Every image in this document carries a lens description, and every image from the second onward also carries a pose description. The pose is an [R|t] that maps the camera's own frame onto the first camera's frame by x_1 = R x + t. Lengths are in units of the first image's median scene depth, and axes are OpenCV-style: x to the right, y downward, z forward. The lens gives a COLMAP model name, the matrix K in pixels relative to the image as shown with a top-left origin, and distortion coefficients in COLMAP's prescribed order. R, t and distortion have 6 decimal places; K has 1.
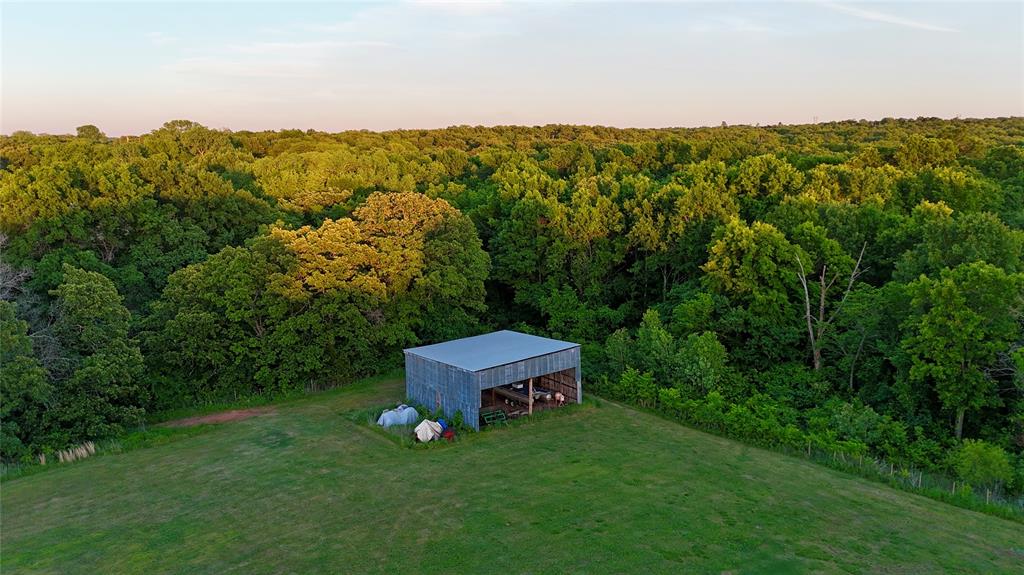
lens RADIAL K [[720.6, 0, 511.0], [0, 720.6, 285.5], [0, 0, 1]] dist [0.025200, -0.003698]
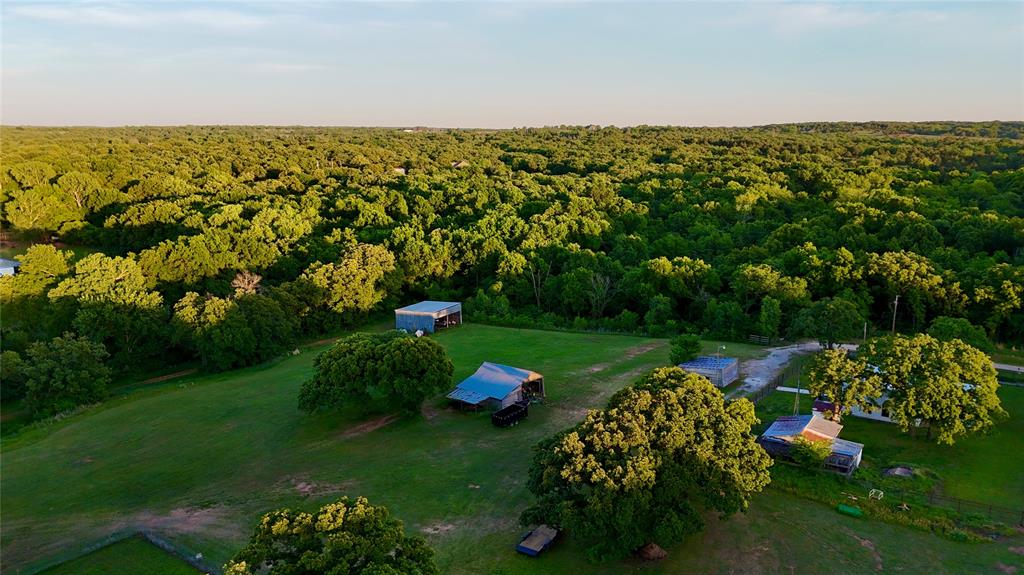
lens RADIAL K [[720.6, 0, 512.1], [0, 720.6, 287.2], [0, 0, 1]] dist [0.025200, -0.003698]
pose [[0.931652, -0.063389, 0.357780, -0.593797], [0.057153, 0.997973, 0.027991, -0.036666], [-0.358829, -0.005629, 0.933386, -1.395626]]
